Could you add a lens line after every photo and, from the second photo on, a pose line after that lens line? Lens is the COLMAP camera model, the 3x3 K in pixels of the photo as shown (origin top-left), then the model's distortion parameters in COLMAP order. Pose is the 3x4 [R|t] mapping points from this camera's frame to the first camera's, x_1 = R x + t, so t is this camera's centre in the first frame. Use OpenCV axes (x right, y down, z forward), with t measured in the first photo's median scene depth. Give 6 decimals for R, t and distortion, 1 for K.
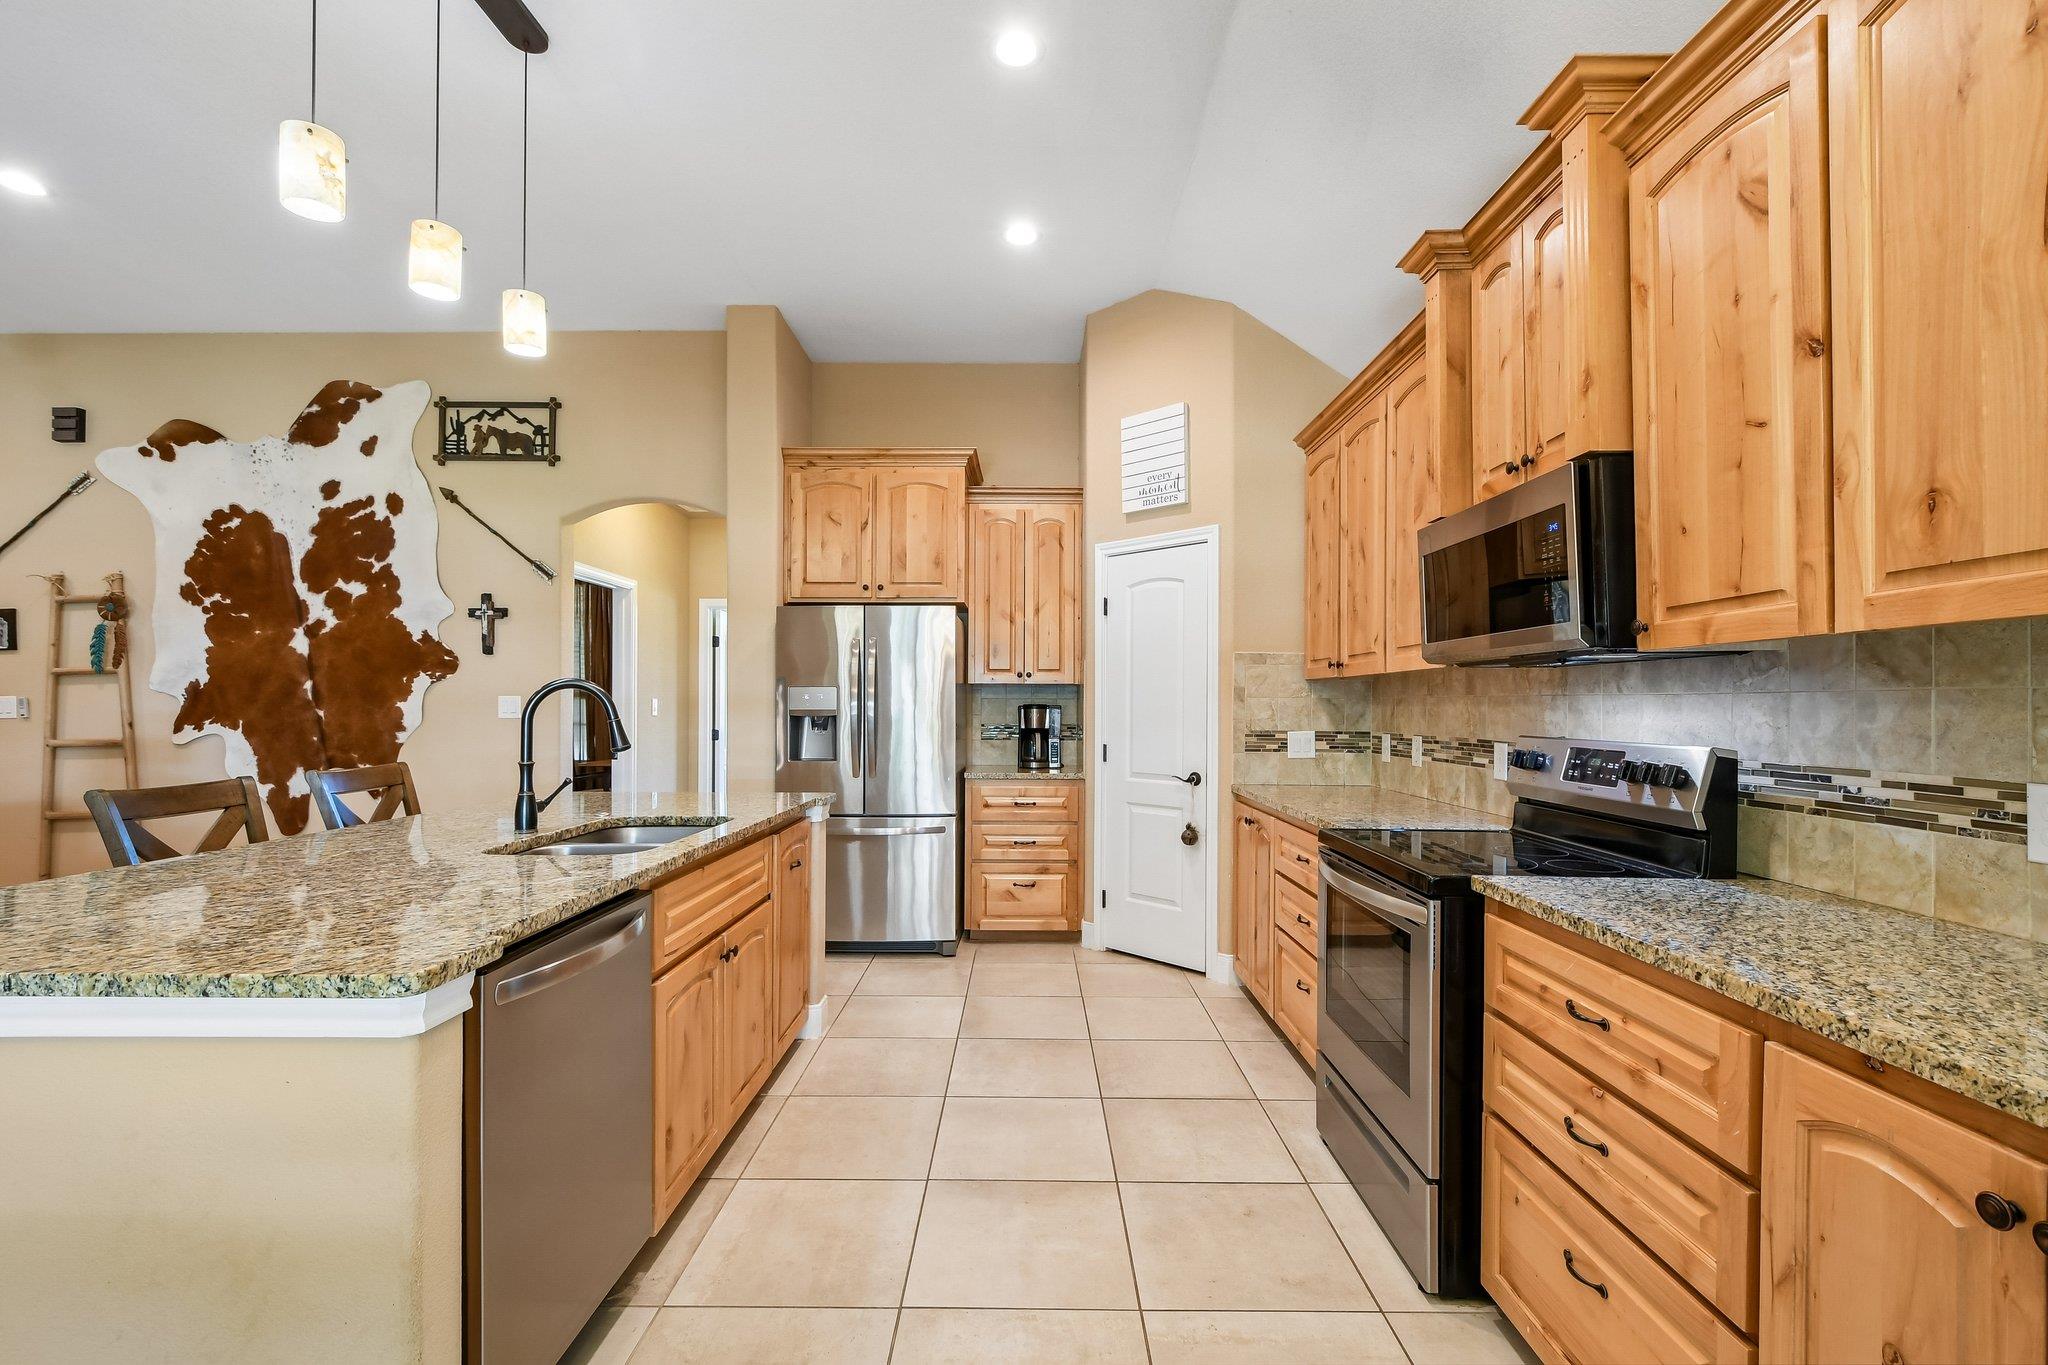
lens RADIAL K [[897.6, 0, 1021.6], [0, 897.6, 702.4], [0, 0, 1]] dist [0.004207, -0.005577]
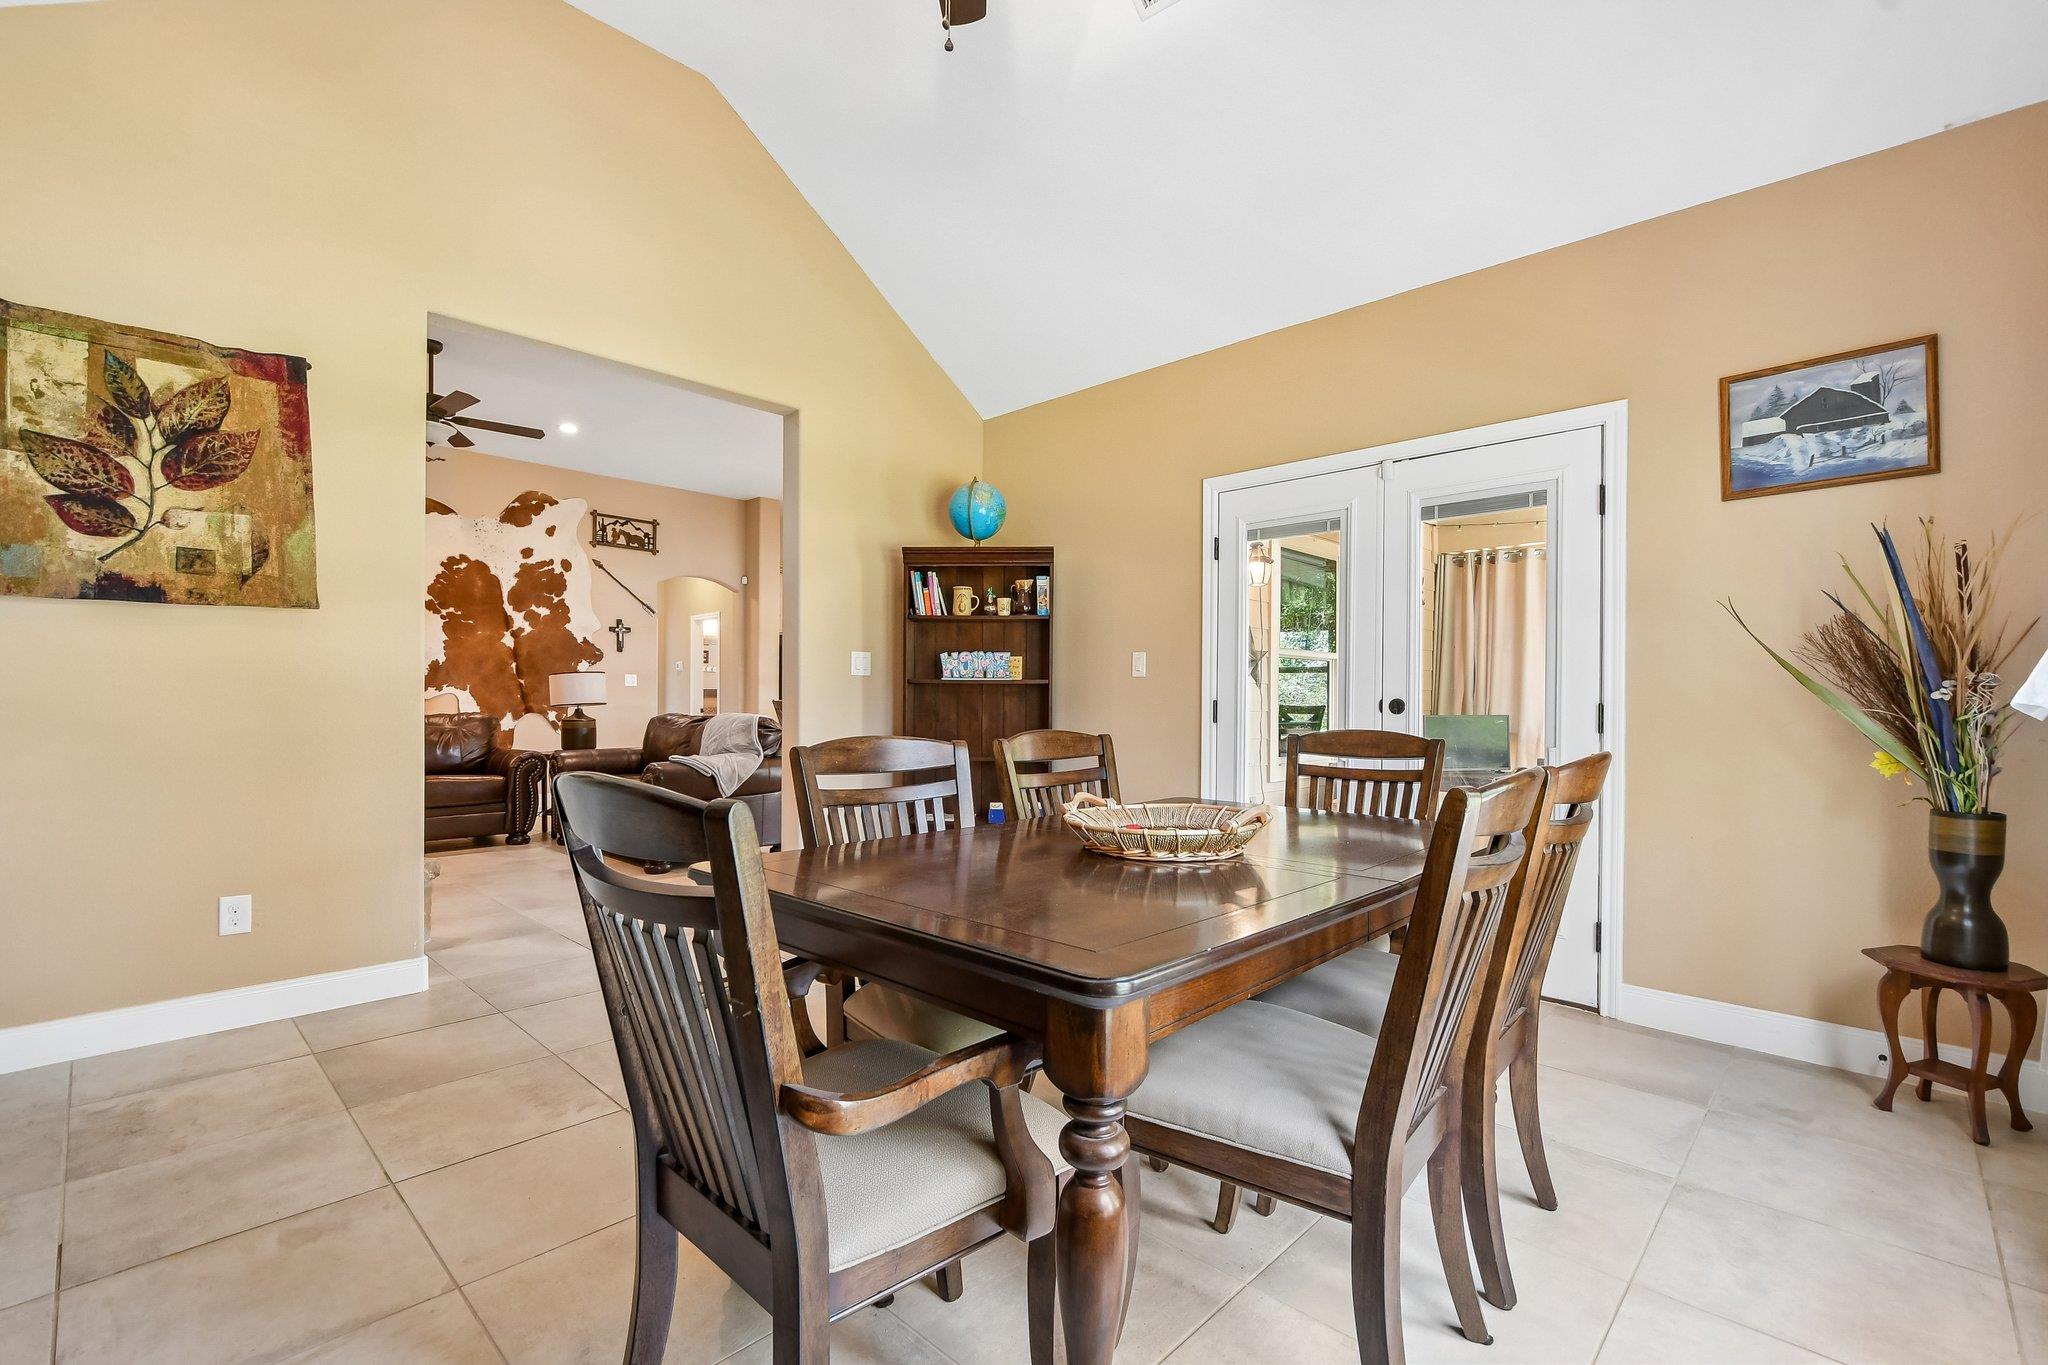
lens RADIAL K [[897.6, 0, 1021.6], [0, 897.6, 702.4], [0, 0, 1]] dist [0.004207, -0.005577]
pose [[0.686459, 0.001431, 0.727167, -1.377112], [-0.007123, 0.999963, 0.004756, 0.036990], [-0.727134, -0.008444, 0.686444, -0.890388]]
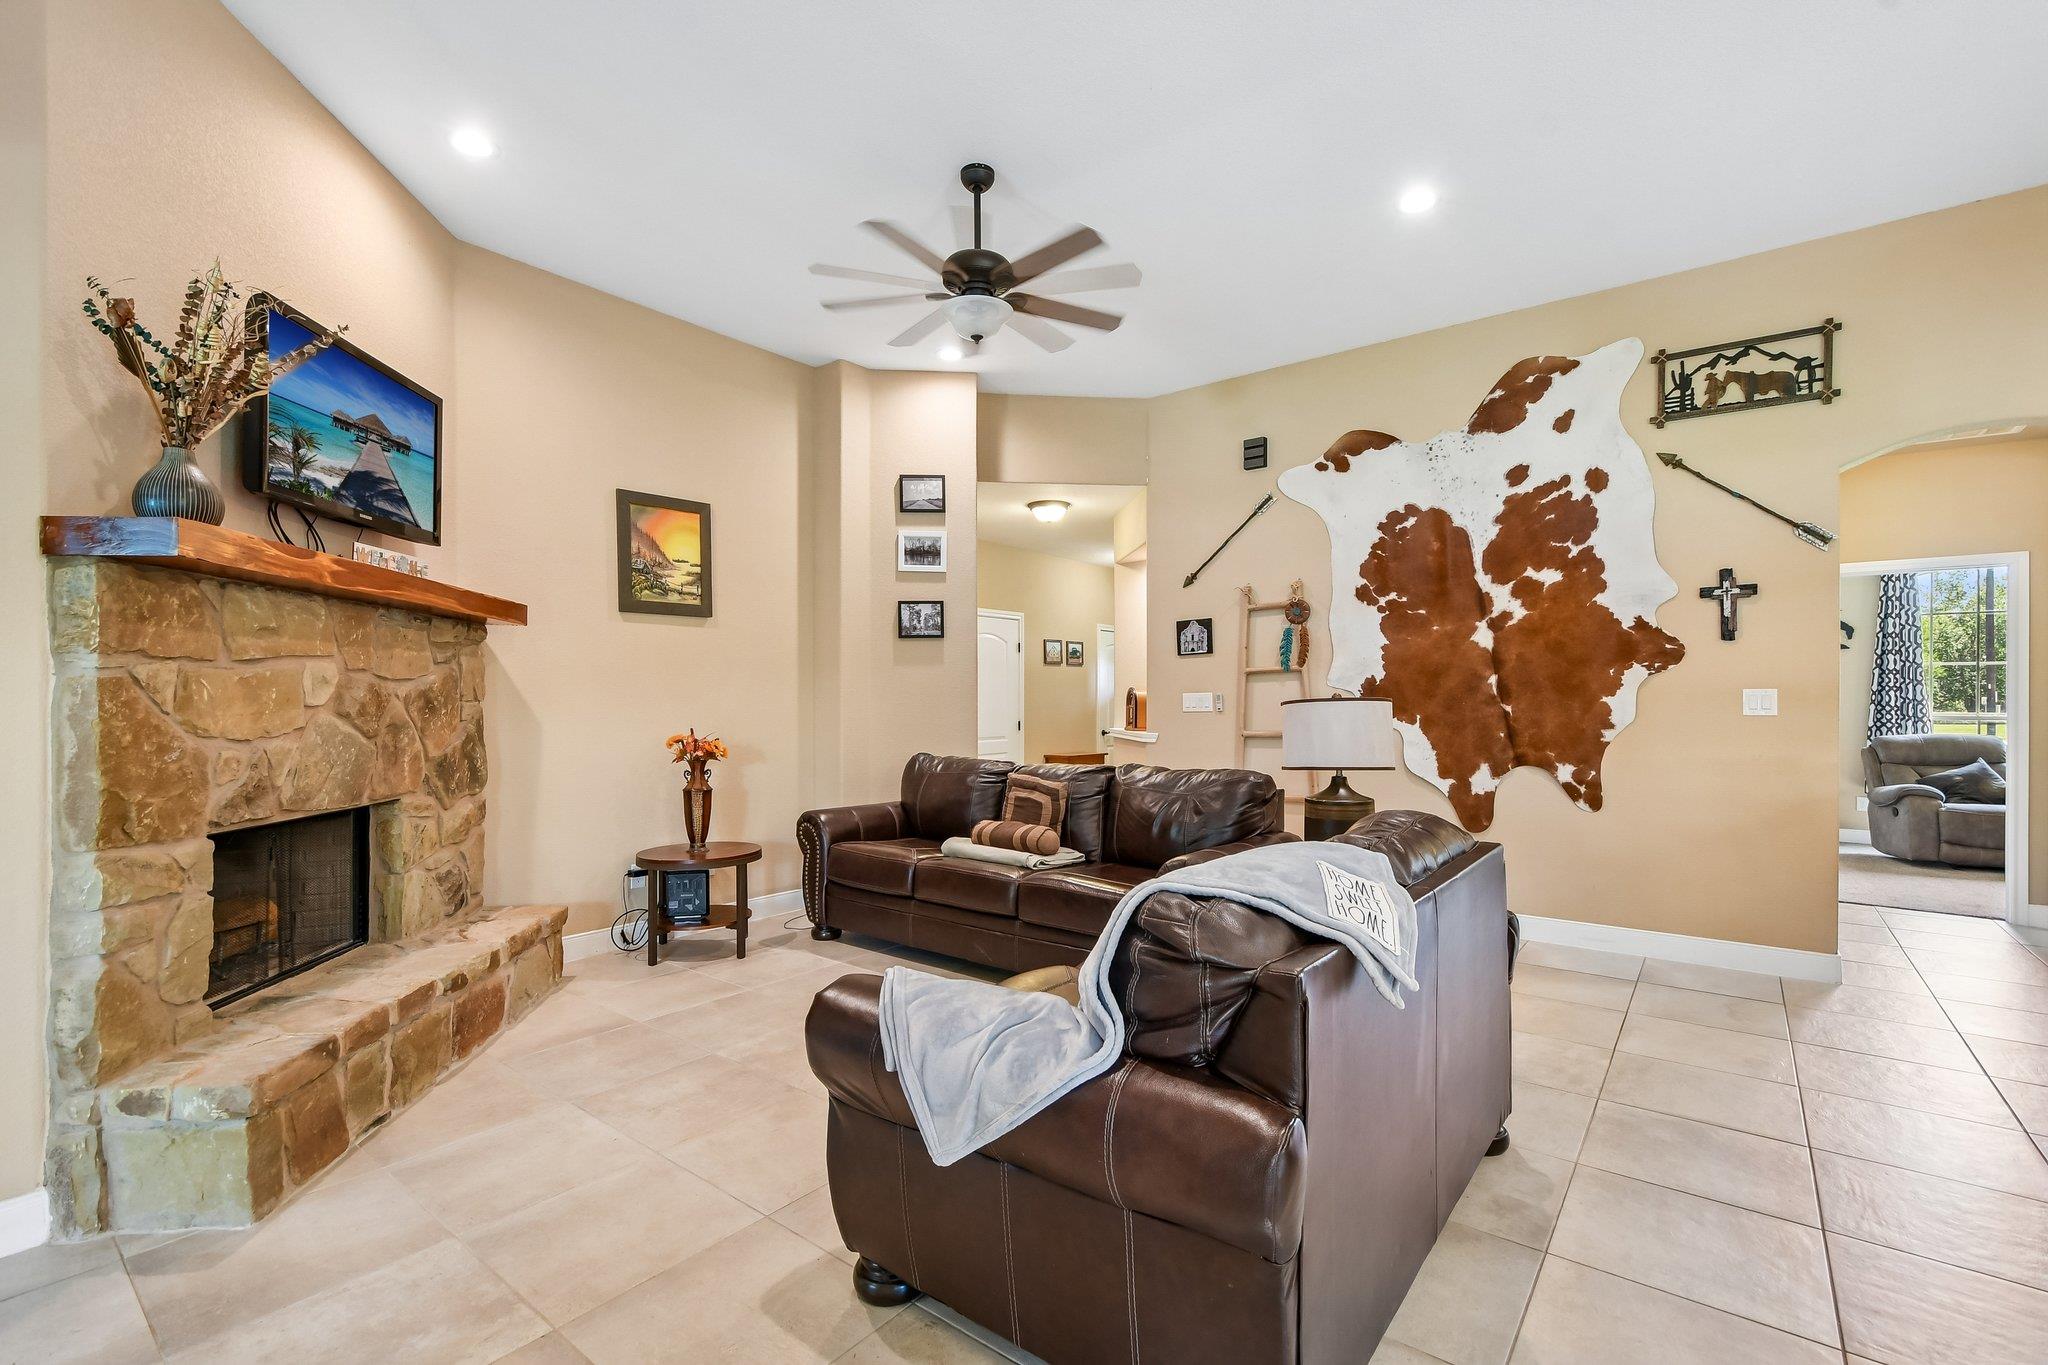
lens RADIAL K [[897.0, 0, 1016.8], [0, 897.0, 702.5], [0, 0, 1]] dist [0.002775, -0.008191]
pose [[0.788365, -0.000247, -0.615208, -0.602691], [0.003733, 0.999983, 0.004382, -0.000544], [0.615197, -0.005752, 0.788352, -0.083630]]
